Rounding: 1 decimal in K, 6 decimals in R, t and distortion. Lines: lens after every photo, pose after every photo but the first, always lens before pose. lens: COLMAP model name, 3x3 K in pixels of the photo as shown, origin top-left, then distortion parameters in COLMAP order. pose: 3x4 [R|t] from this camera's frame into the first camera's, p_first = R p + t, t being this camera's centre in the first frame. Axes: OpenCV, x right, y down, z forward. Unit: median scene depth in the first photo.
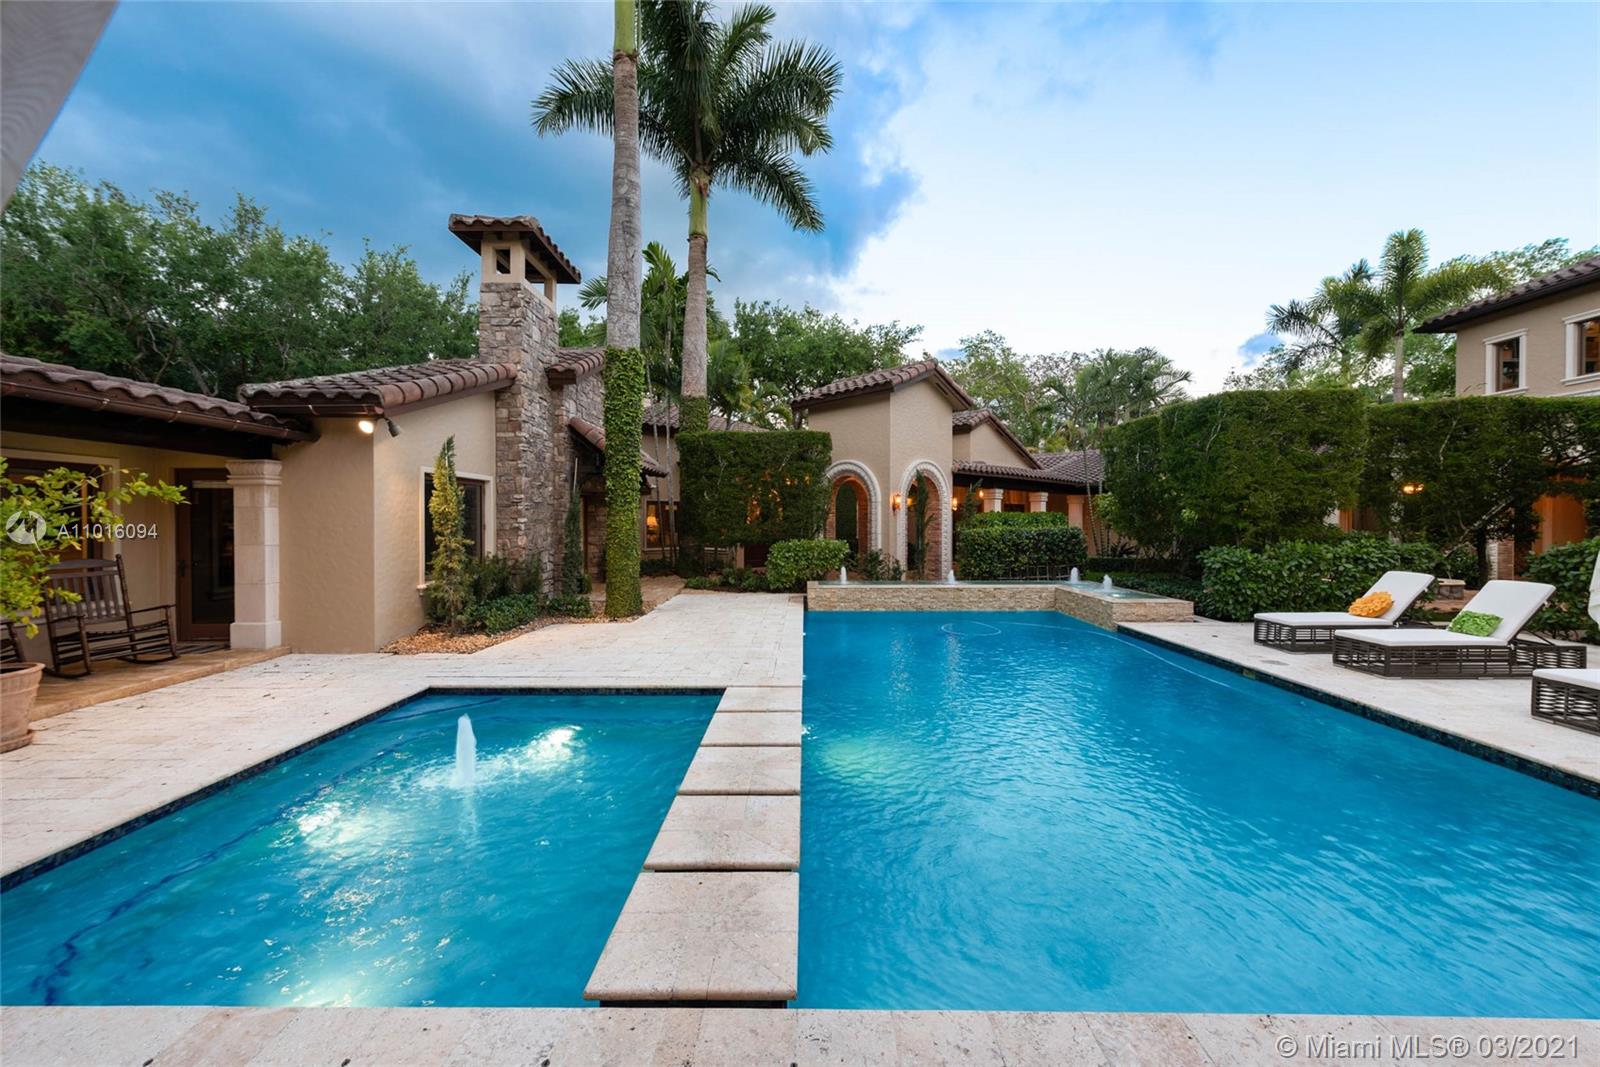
lens RADIAL K [[630.7, 0, 802.1], [0, 630.7, 527.2], [0, 0, 1]] dist [0.011462, -0.000018]
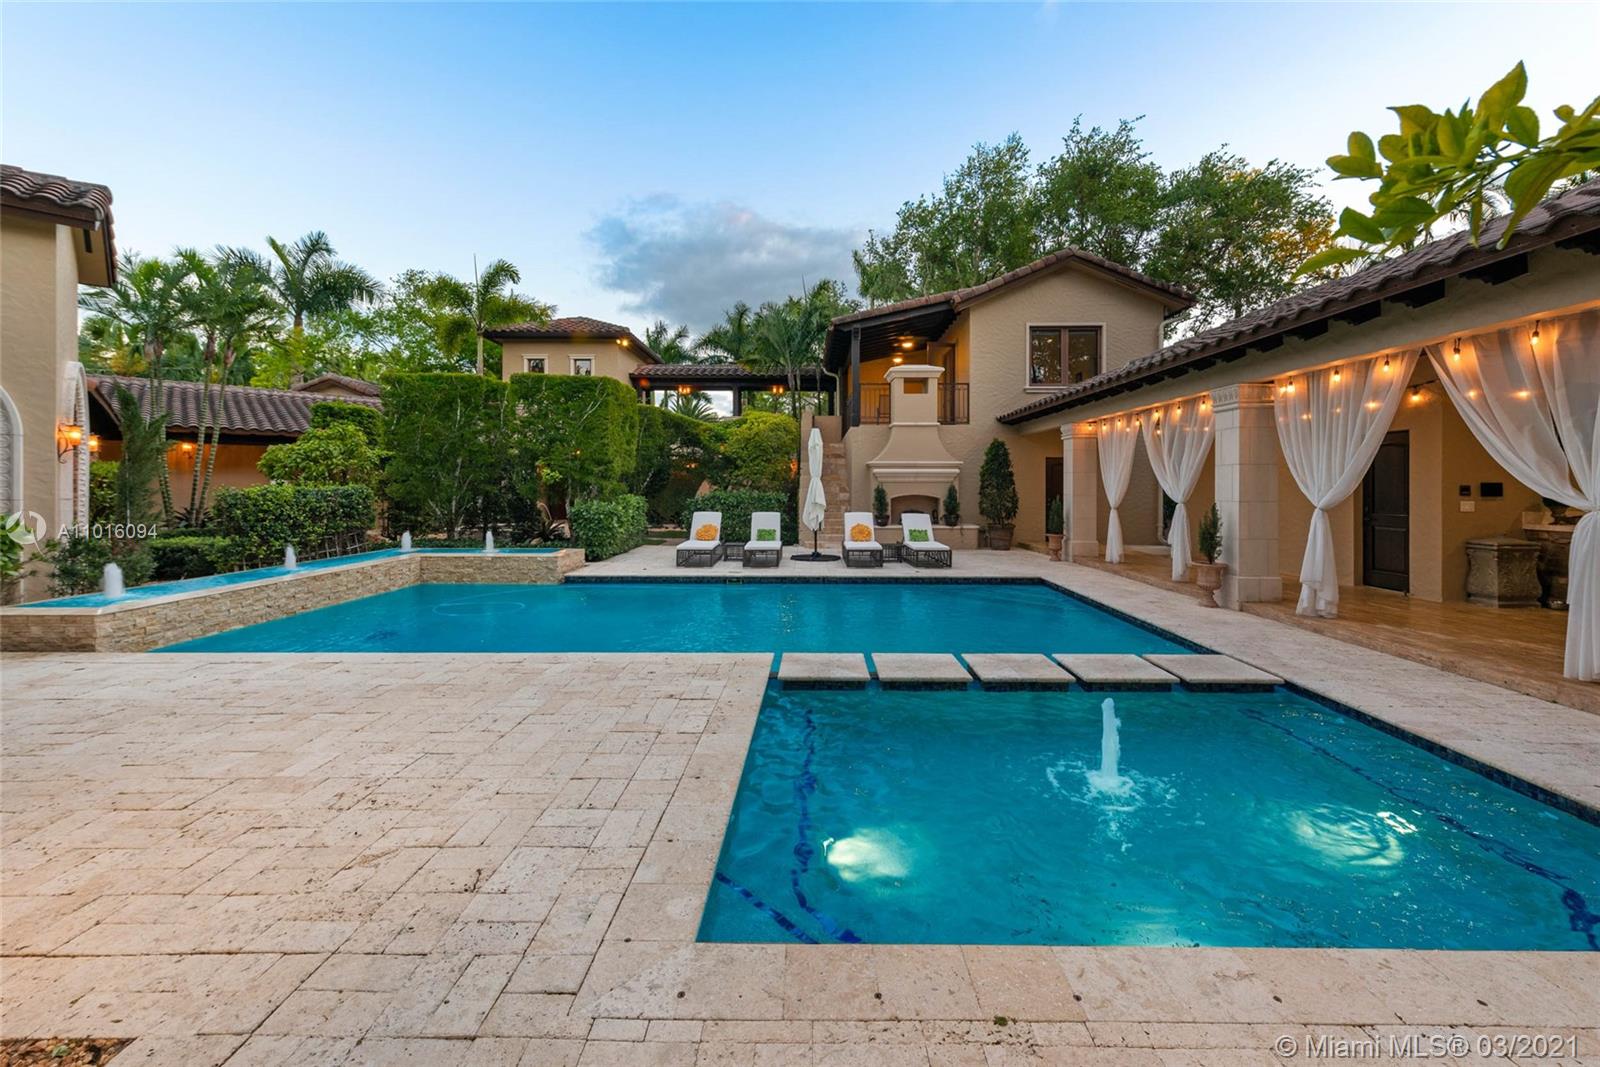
lens RADIAL K [[637.3, 0, 807.8], [0, 637.3, 489.8], [0, 0, 1]] dist [0.007320, 0.000053]
pose [[0.000471, -0.006131, 0.999981, -0.414158], [0.005674, 0.999965, 0.006128, 0.002900], [-0.999984, 0.005671, 0.000505, 0.422536]]
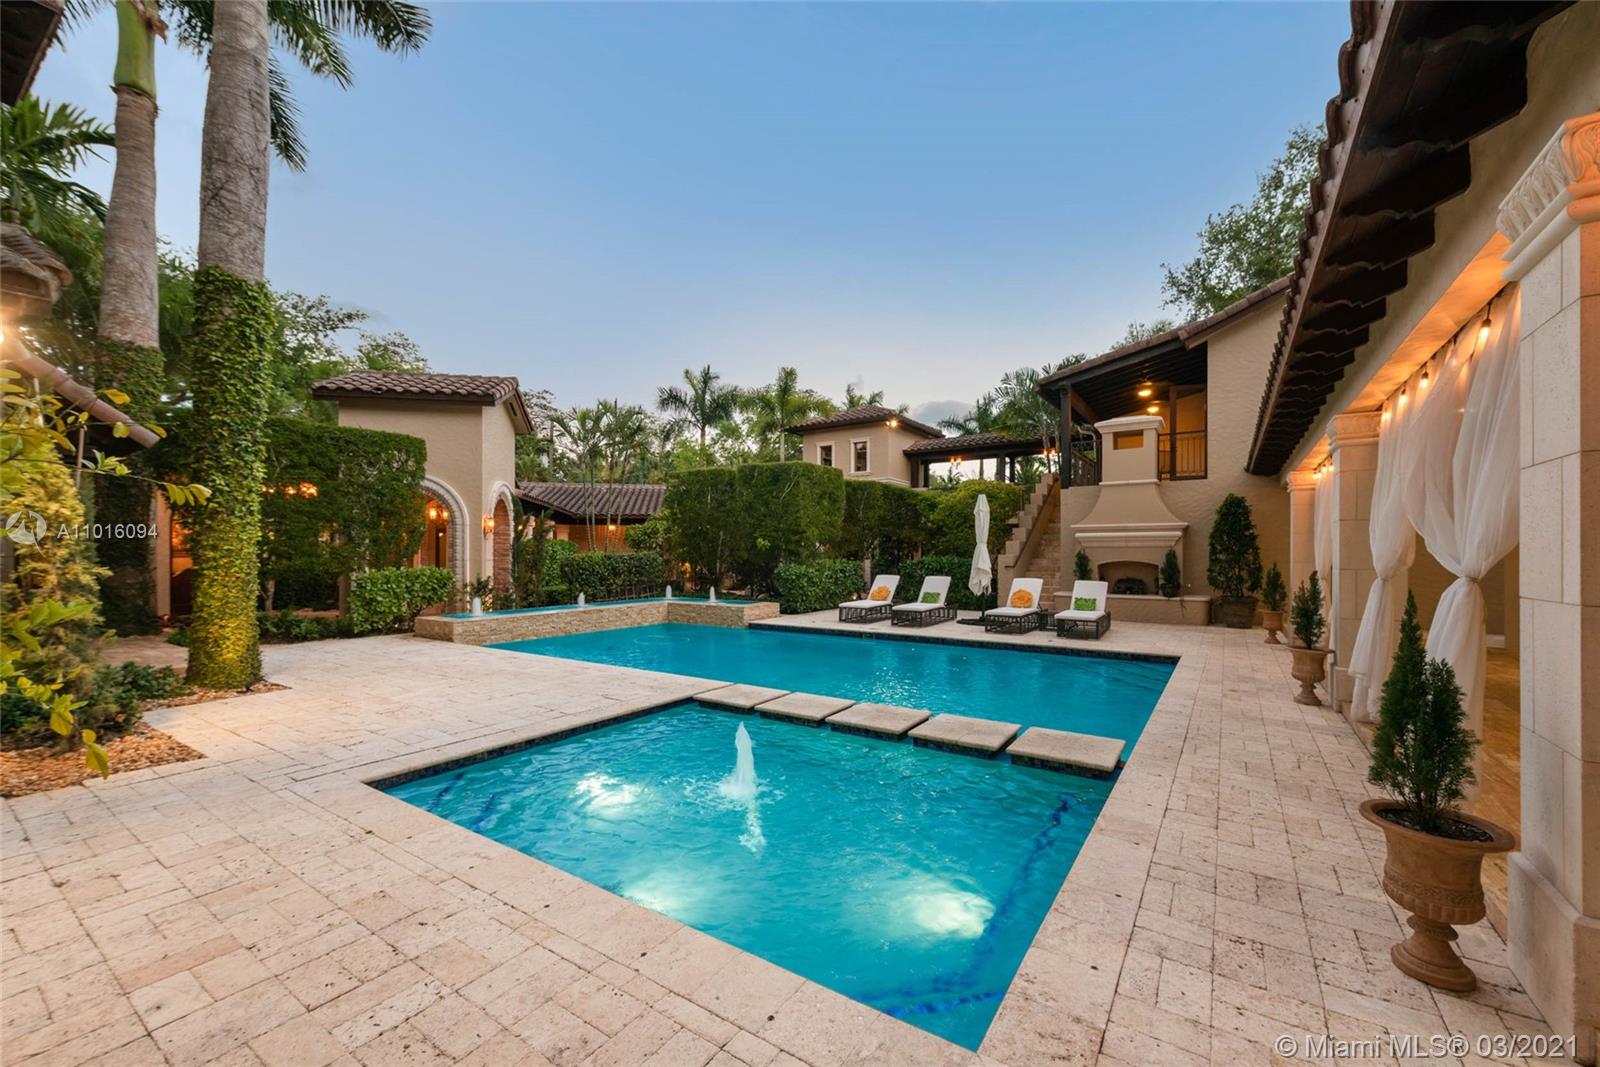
lens RADIAL K [[626.1, 0, 818.1], [0, 626.1, 555.0], [0, 0, 1]] dist [0.011645, 0.000058]
pose [[0.539550, -0.002935, 0.841948, -0.394490], [0.006970, 0.999975, -0.000981, 0.007642], [-0.841925, 0.006398, 0.539557, 0.108302]]
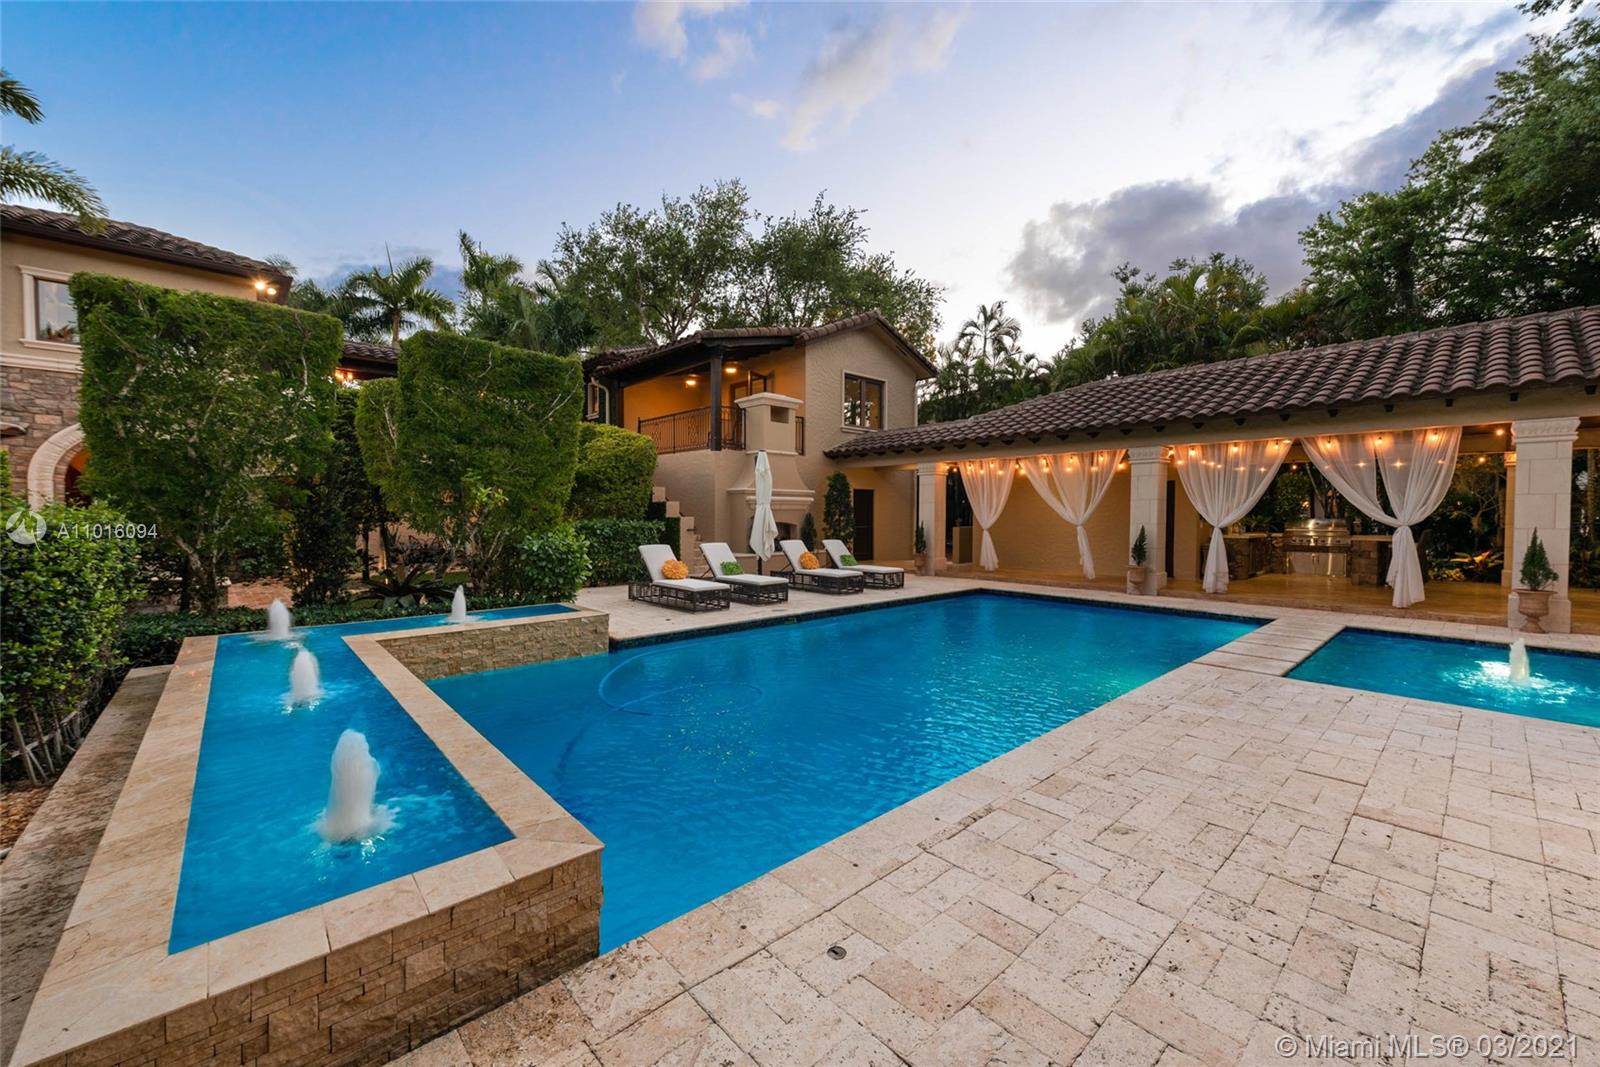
lens RADIAL K [[630.7, 0, 802.1], [0, 630.7, 527.2], [0, 0, 1]] dist [0.011462, -0.000018]
pose [[-0.682673, -0.014408, 0.730582, -0.138718], [0.002232, 0.999760, 0.021802, 0.002704], [-0.730721, 0.016515, -0.682477, 0.968884]]
